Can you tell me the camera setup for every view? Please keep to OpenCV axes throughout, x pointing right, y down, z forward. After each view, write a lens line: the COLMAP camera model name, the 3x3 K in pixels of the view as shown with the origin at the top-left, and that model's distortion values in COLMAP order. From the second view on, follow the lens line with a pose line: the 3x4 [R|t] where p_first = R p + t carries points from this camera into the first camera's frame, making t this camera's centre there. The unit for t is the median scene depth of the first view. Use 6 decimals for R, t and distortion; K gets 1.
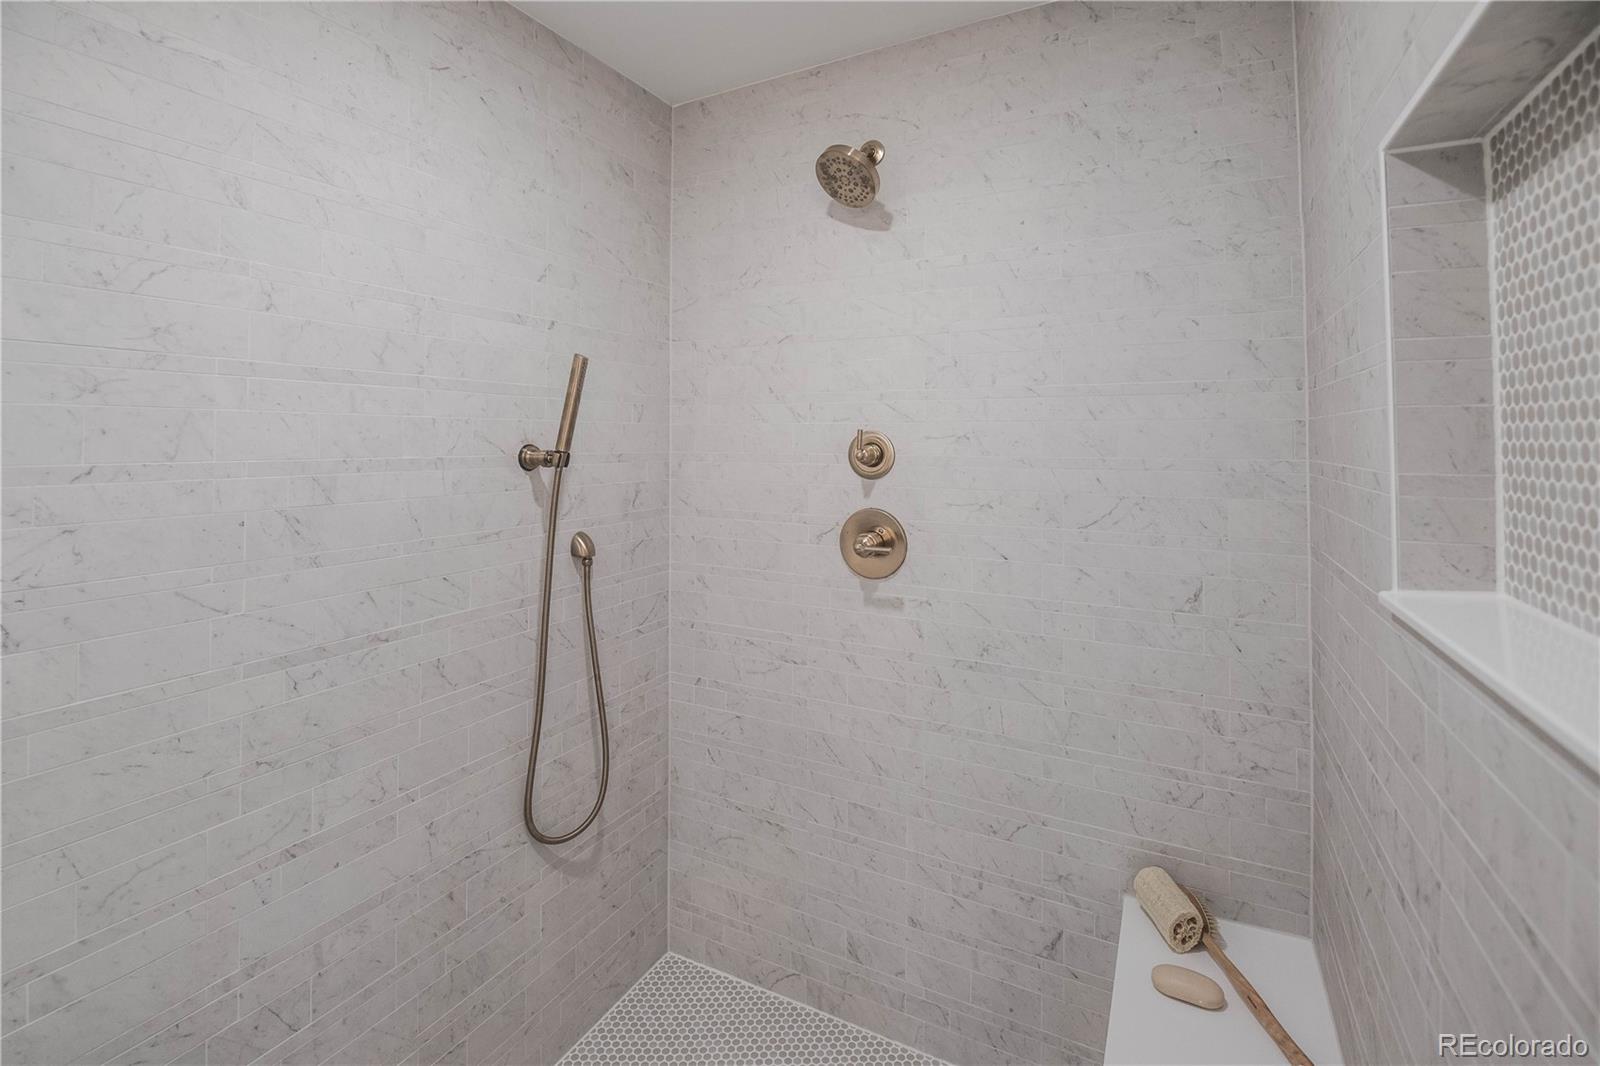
lens RADIAL K [[722.5, 0, 846.5], [0, 722.5, 422.8], [0, 0, 1]] dist [-0.002576, -0.002448]
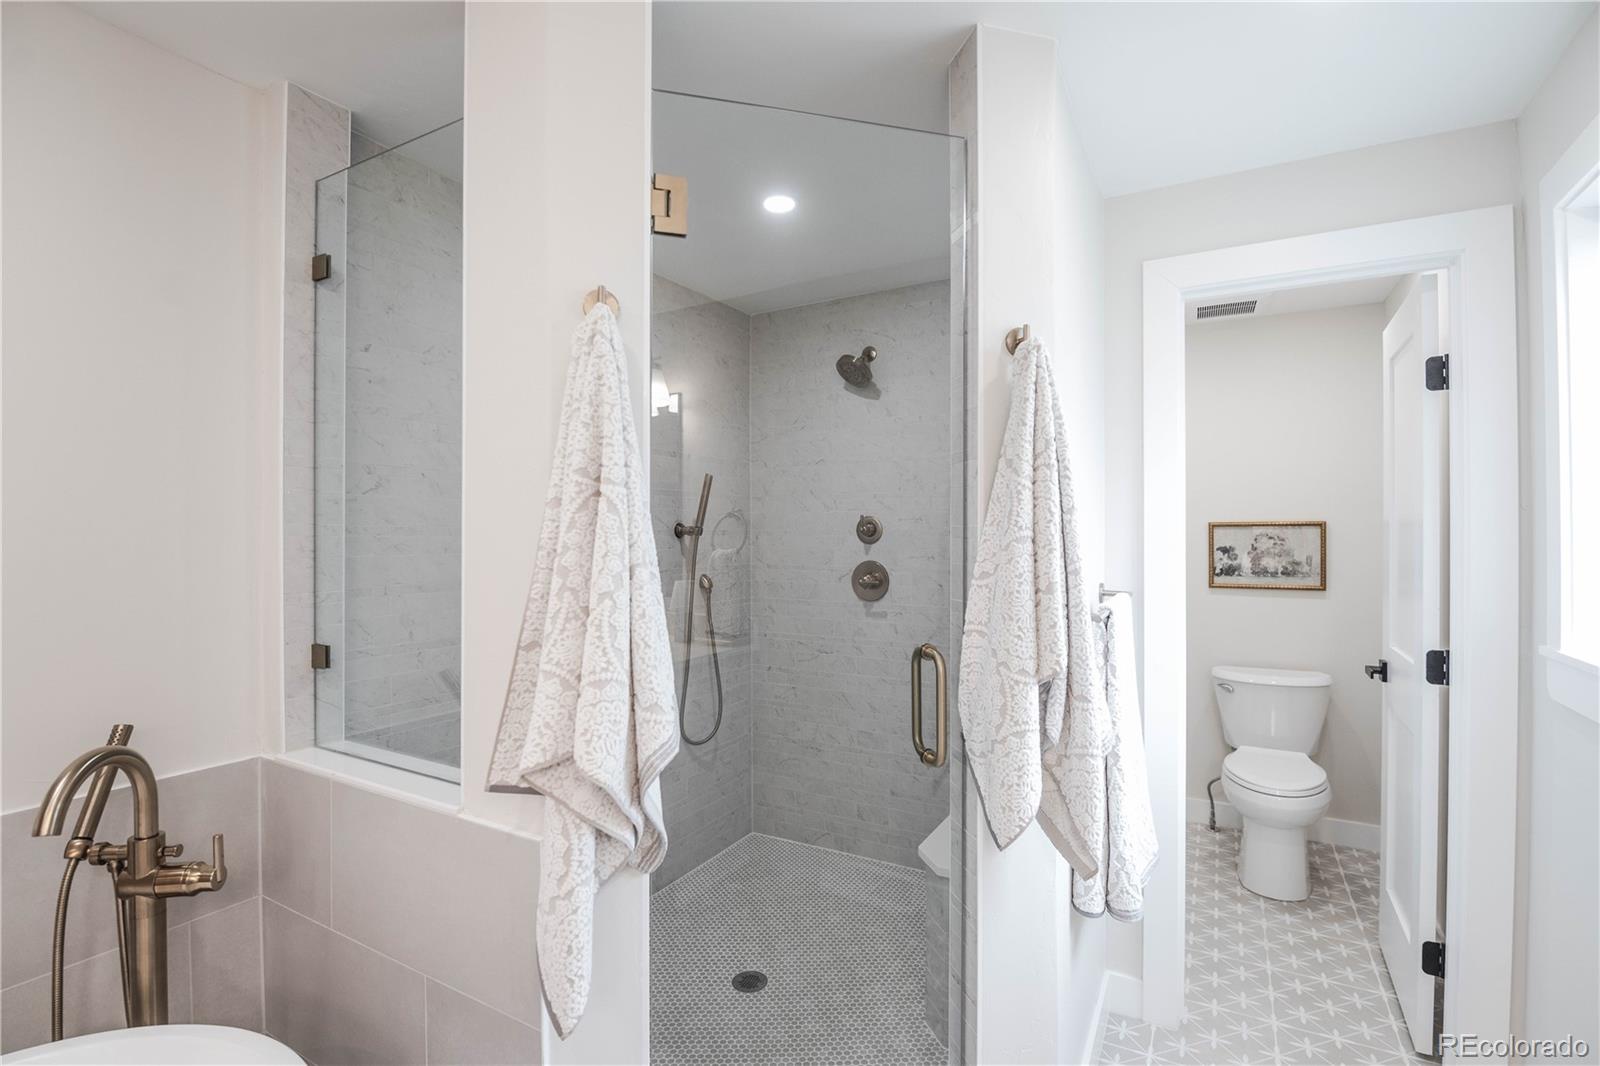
lens RADIAL K [[722.5, 0, 823.5], [0, 722.5, 533.9], [0, 0, 1]] dist [-0.002576, -0.002448]
pose [[0.995187, -0.002325, -0.097964, 0.093599], [0.004847, 0.999663, 0.025519, 0.009403], [0.097871, -0.025871, 0.994863, -0.724625]]
